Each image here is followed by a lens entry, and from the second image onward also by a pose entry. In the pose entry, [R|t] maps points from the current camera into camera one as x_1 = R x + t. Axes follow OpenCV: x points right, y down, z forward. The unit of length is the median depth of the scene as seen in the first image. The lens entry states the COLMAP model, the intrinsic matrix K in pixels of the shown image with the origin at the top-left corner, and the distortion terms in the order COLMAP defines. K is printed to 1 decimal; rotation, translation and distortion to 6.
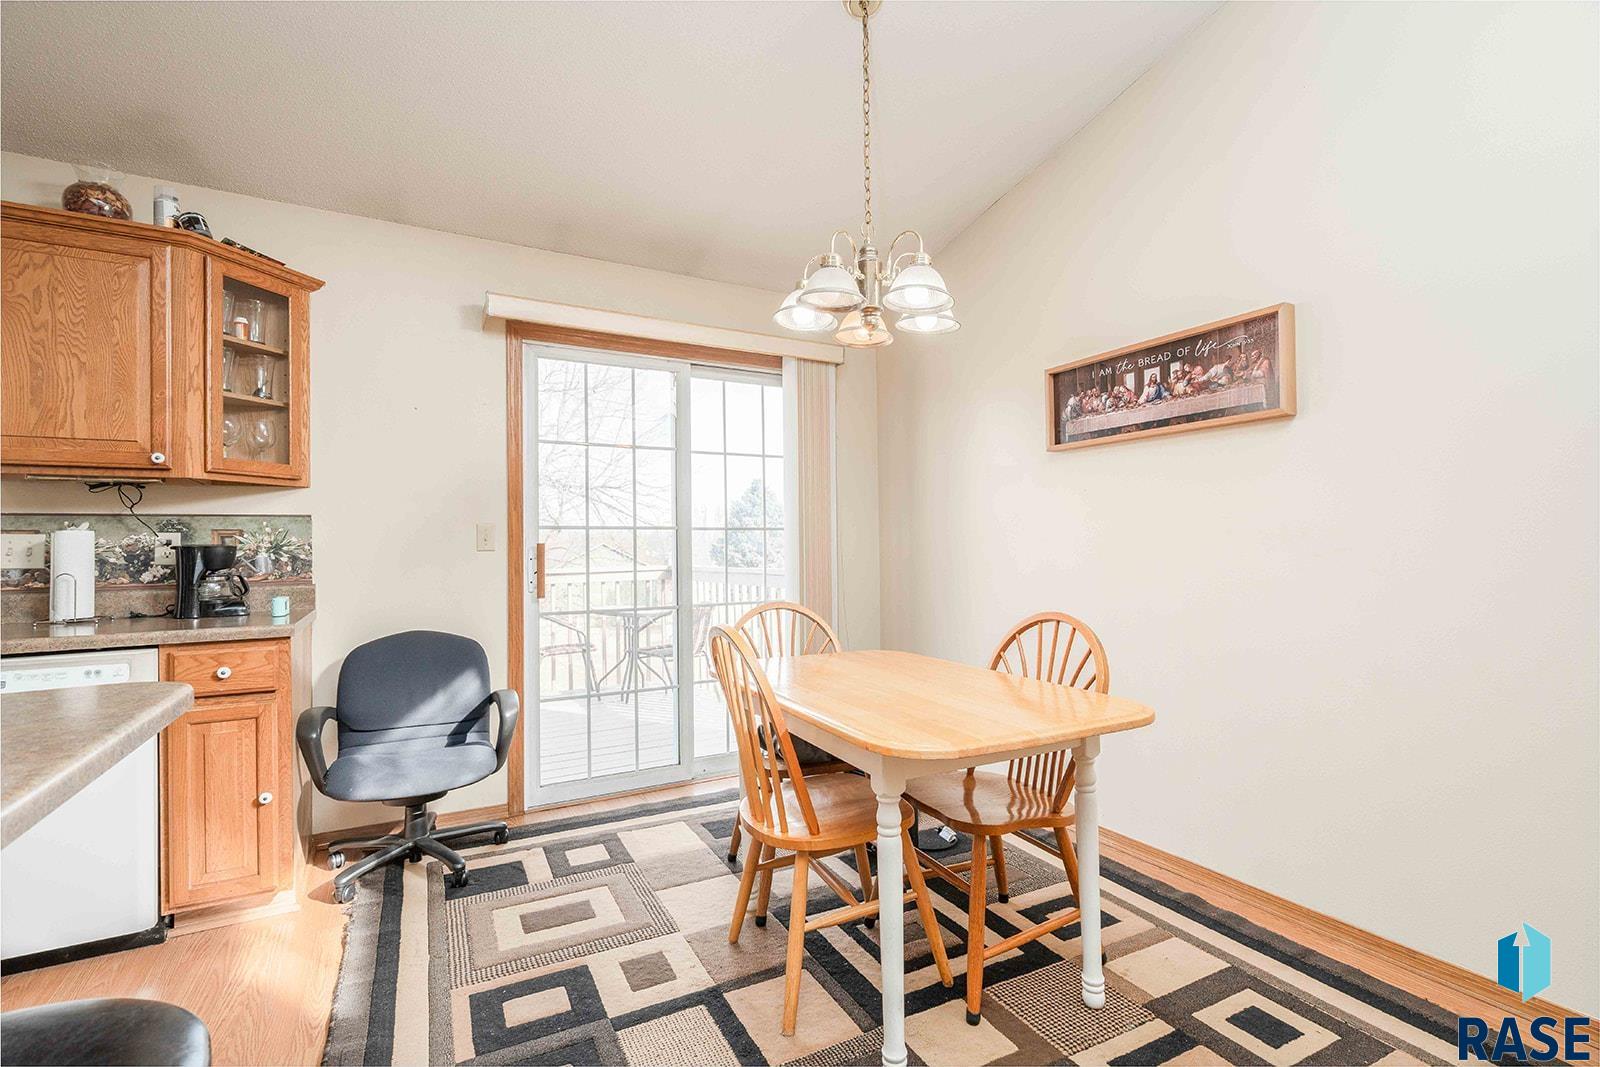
lens RADIAL K [[722.5, 0, 800.0], [0, 722.5, 533.5], [0, 0, 1]] dist [0.001064, 0.000461]
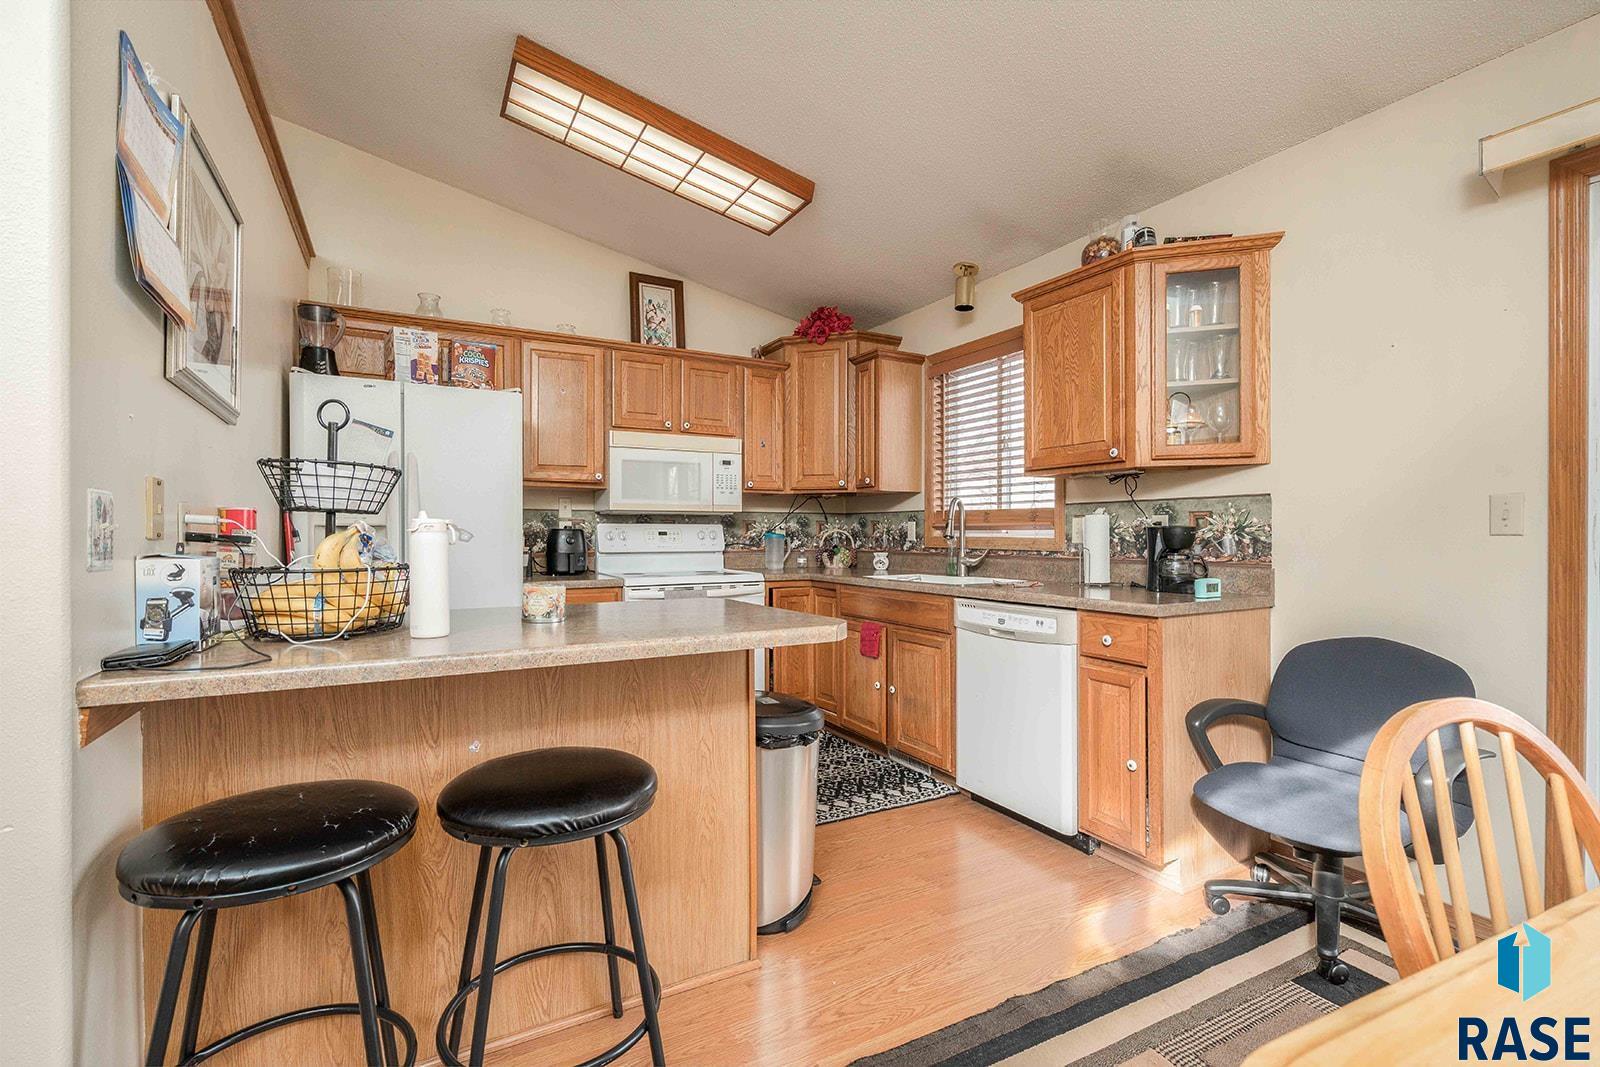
lens RADIAL K [[722.5, 0, 800.0], [0, 722.5, 533.5], [0, 0, 1]] dist [0.001064, 0.000461]
pose [[-0.003838, 0.012331, -0.999917, 0.263631], [0.015811, 0.999800, 0.012268, 0.004796], [0.999868, -0.015763, -0.004032, 0.434123]]
